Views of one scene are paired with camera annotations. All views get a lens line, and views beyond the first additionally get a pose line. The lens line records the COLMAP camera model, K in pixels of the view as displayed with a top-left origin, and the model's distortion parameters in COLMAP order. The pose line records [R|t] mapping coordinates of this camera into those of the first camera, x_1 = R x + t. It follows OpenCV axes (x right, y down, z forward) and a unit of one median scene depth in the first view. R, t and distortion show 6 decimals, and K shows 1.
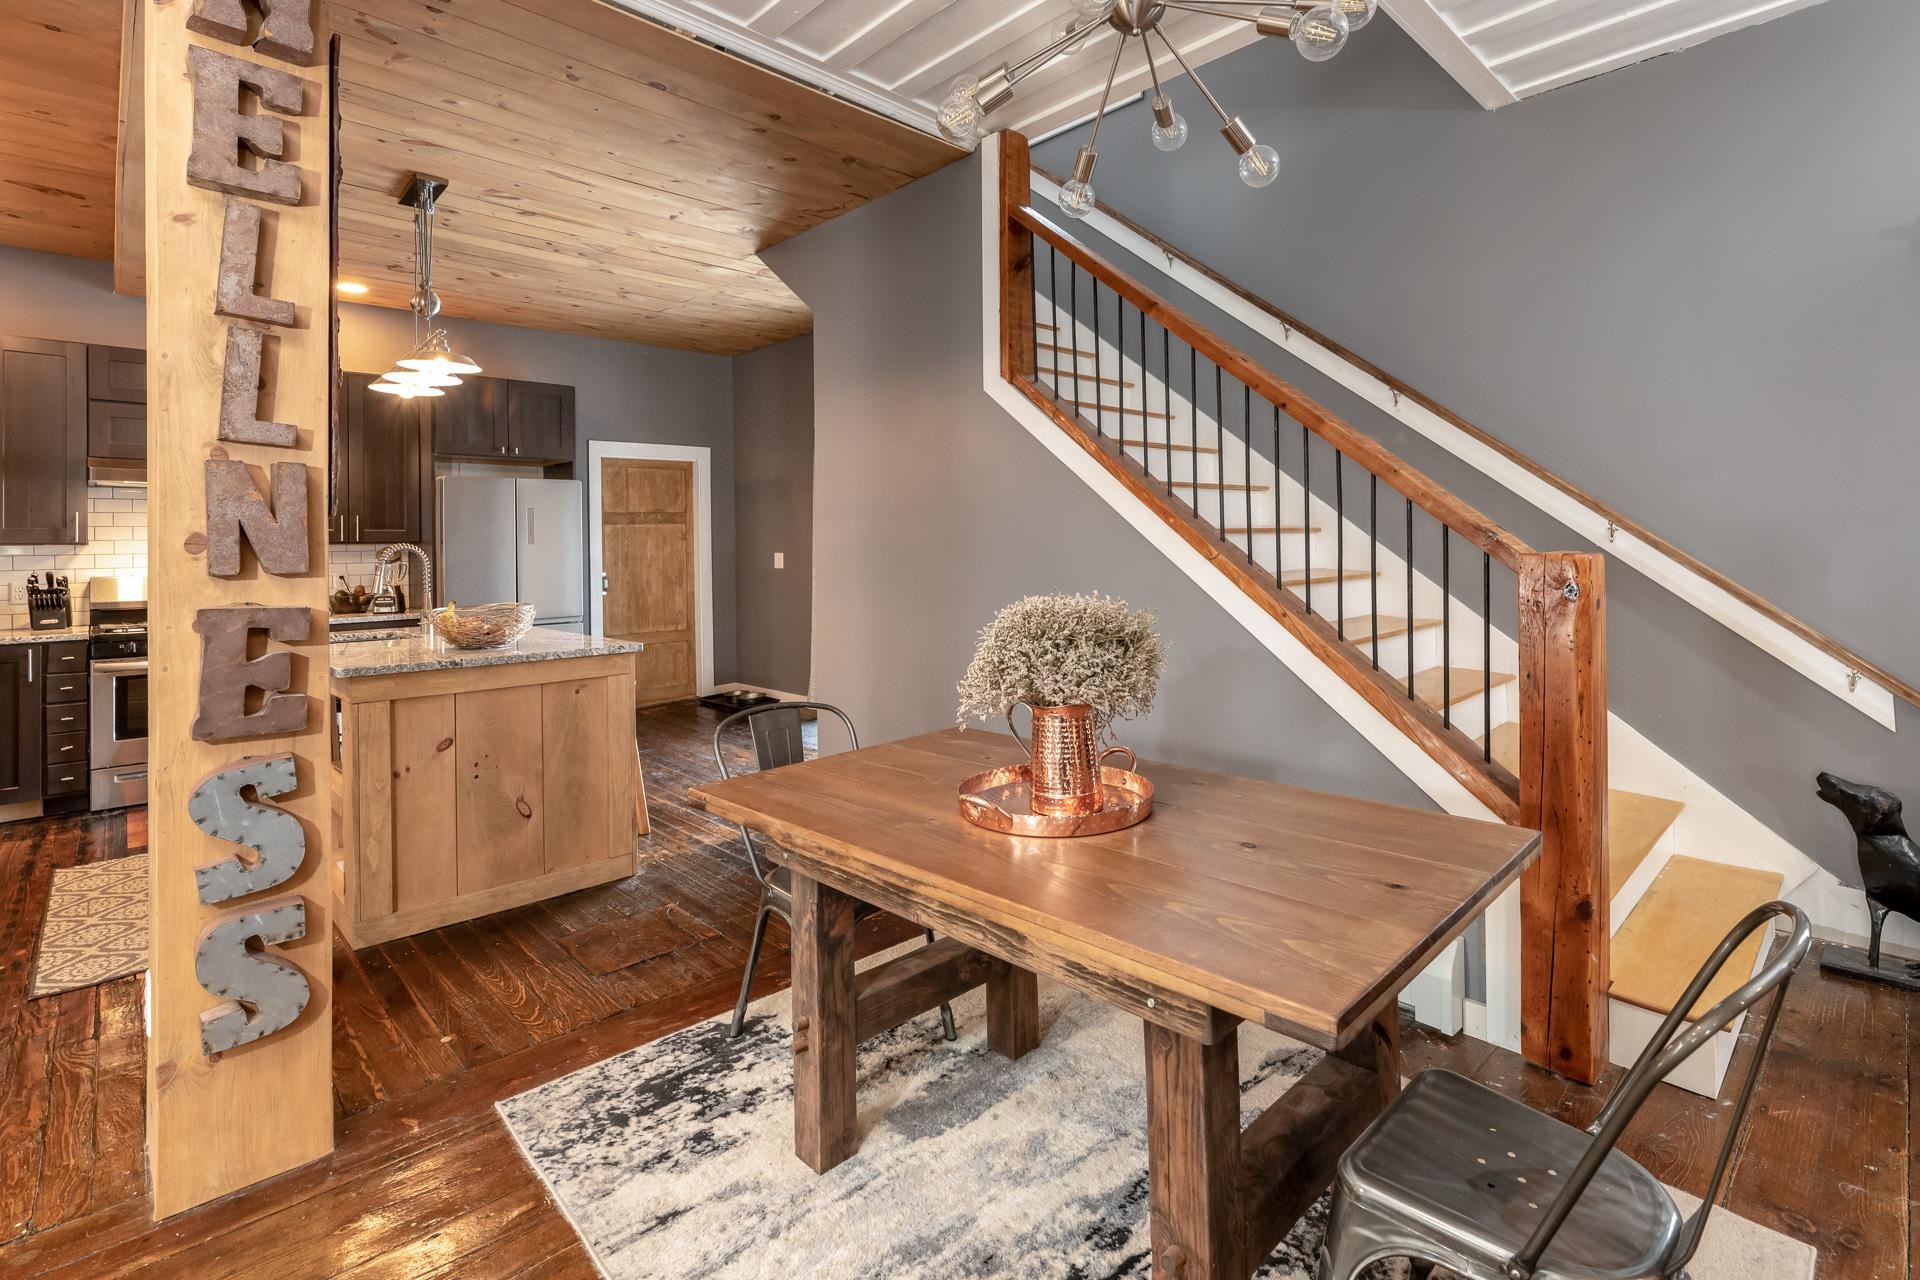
lens RADIAL K [[926.4, 0, 963.4], [0, 926.4, 557.7], [0, 0, 1]] dist [0.000553, 0.002726]
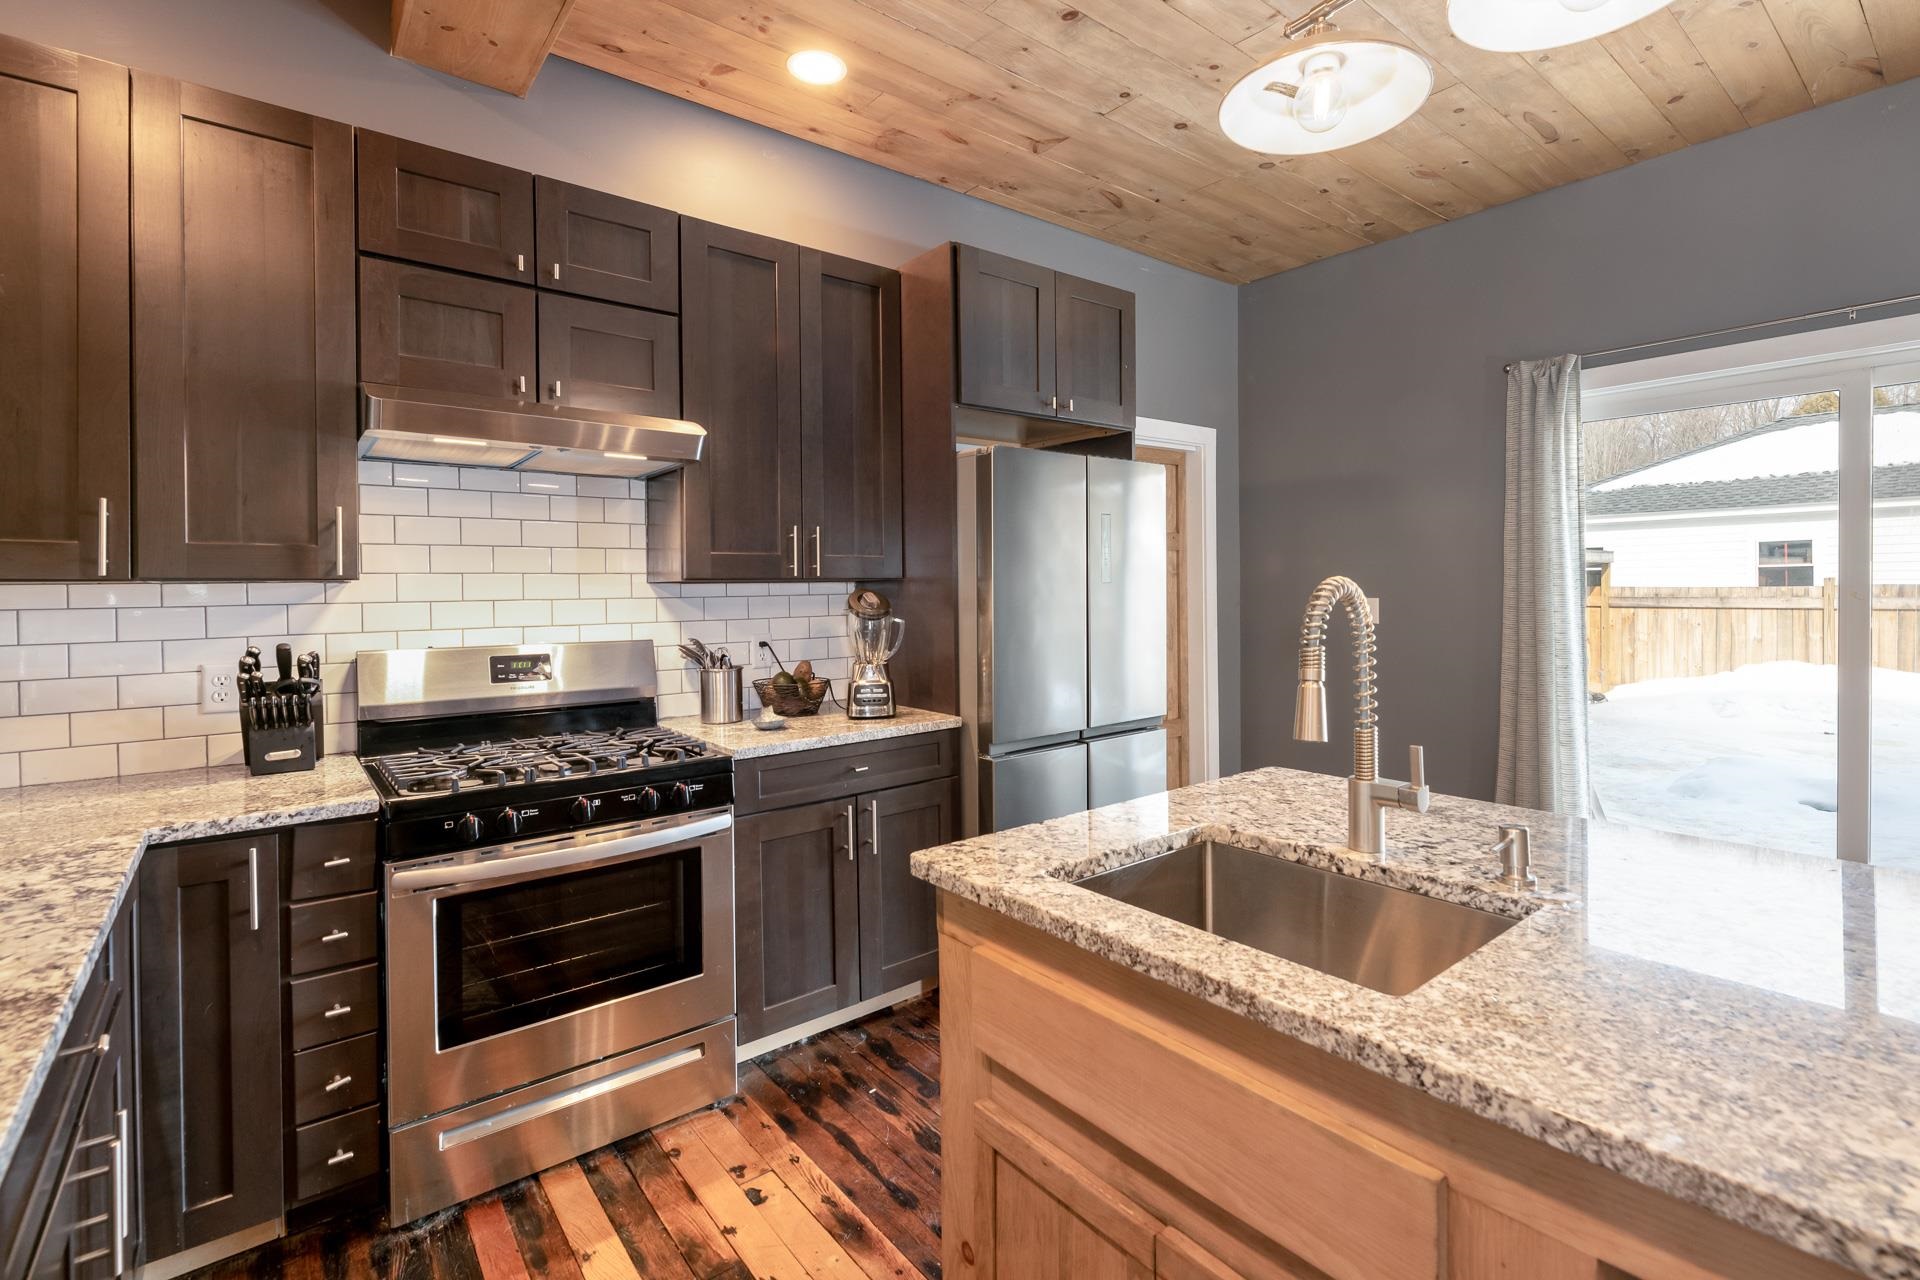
lens RADIAL K [[866.0, 0, 962.8], [0, 866.0, 608.2], [0, 0, 1]] dist [-0.004595, 0.001129]
pose [[0.997516, 0.001200, -0.070430, -0.629403], [-0.000205, 0.999900, 0.014143, -0.007479], [0.070440, -0.014094, 0.997416, 0.610328]]
